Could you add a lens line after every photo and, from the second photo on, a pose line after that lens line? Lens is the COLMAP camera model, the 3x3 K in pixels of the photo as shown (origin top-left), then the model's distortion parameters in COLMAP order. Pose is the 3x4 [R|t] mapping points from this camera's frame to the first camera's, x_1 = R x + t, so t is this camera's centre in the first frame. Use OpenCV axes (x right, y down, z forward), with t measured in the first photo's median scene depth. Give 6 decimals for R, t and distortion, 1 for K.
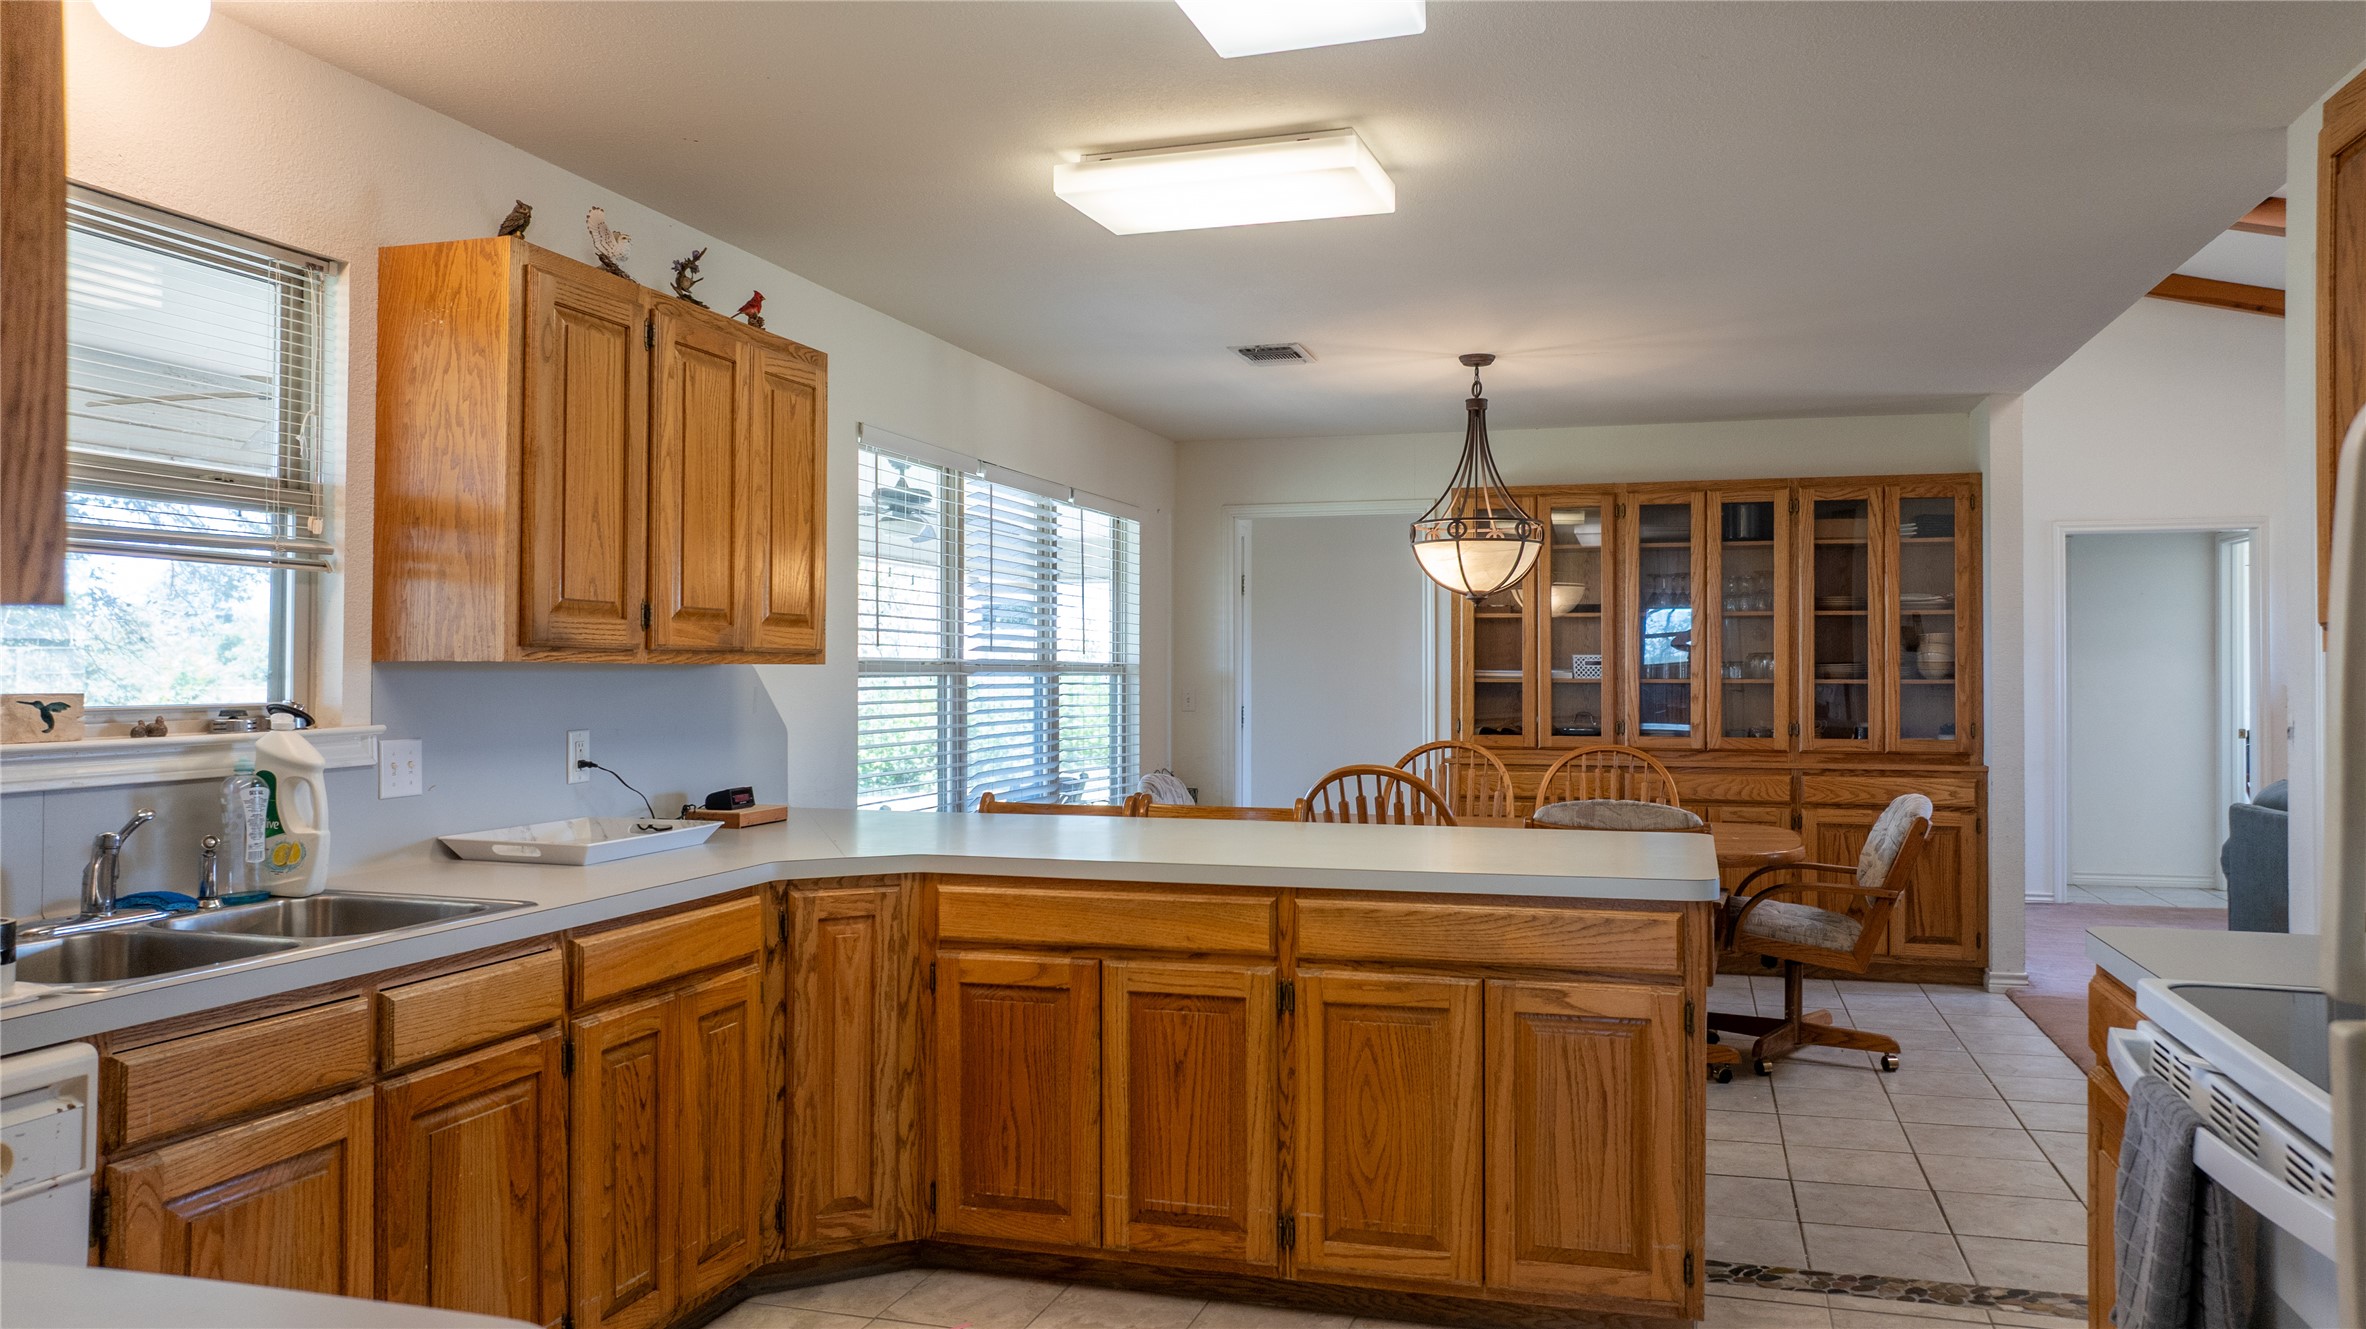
lens RADIAL K [[1668.1, 0, 1188.8], [0, 1668.1, 652.0], [0, 0, 1]] dist [-0.023663, -0.003202]
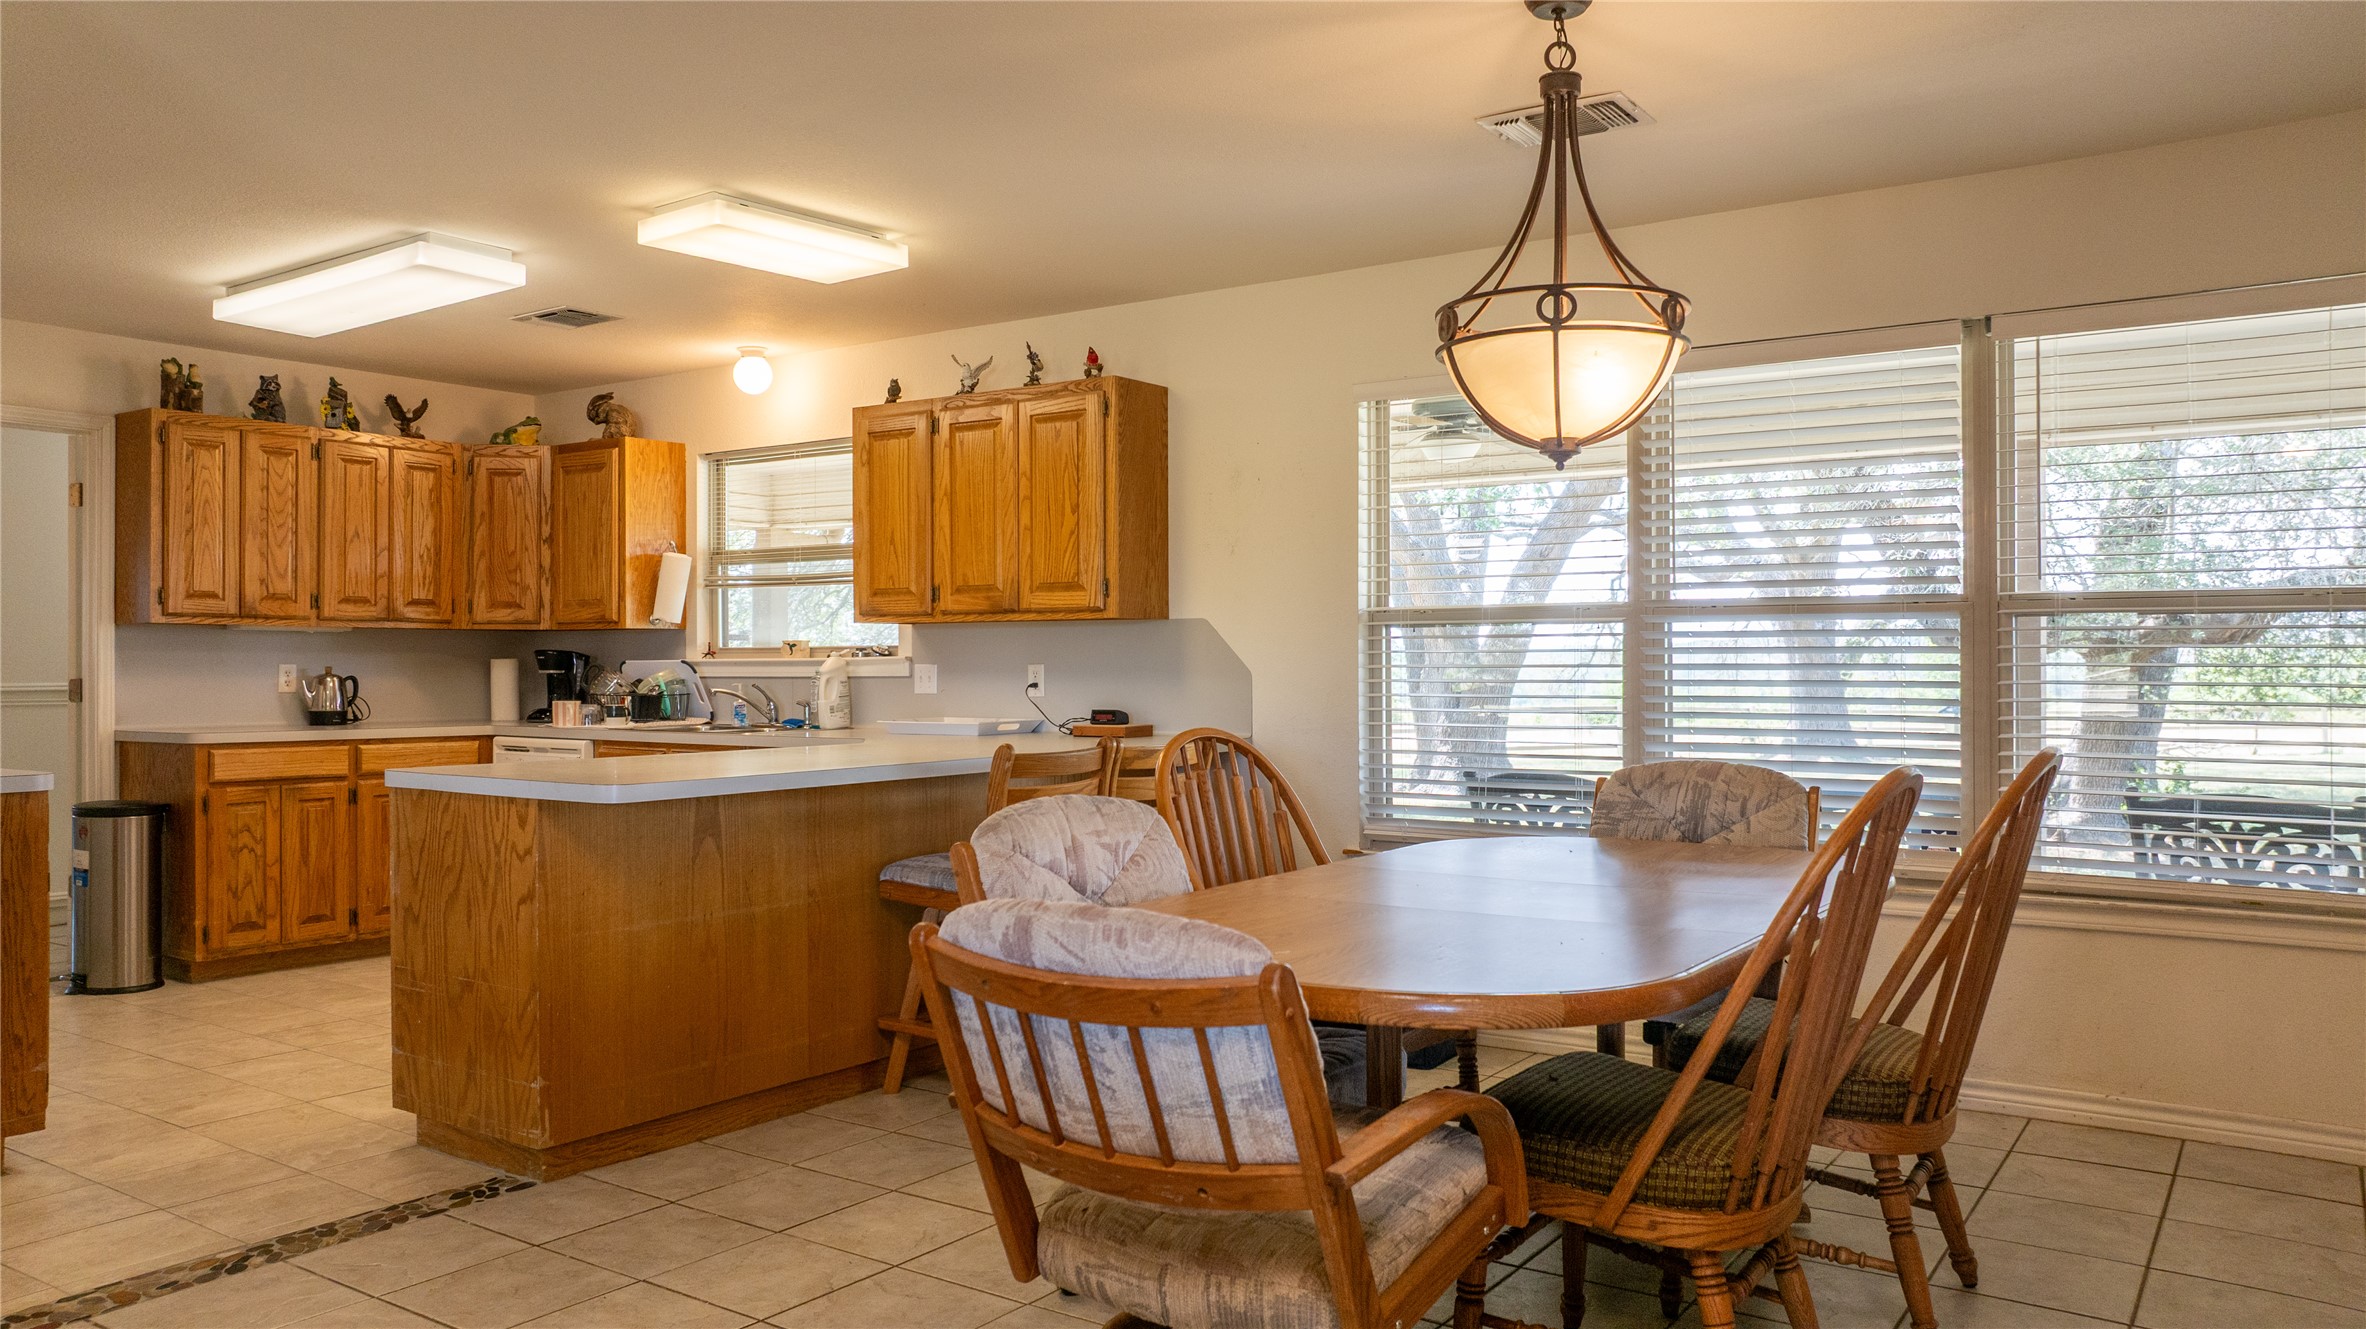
lens RADIAL K [[1668.1, 0, 1188.8], [0, 1668.1, 652.0], [0, 0, 1]] dist [-0.023663, -0.003202]
pose [[-0.313844, -0.011031, -0.949410, 1.168340], [0.013961, 0.999771, -0.016232, 0.066663], [0.949372, -0.018349, -0.313618, 1.735536]]
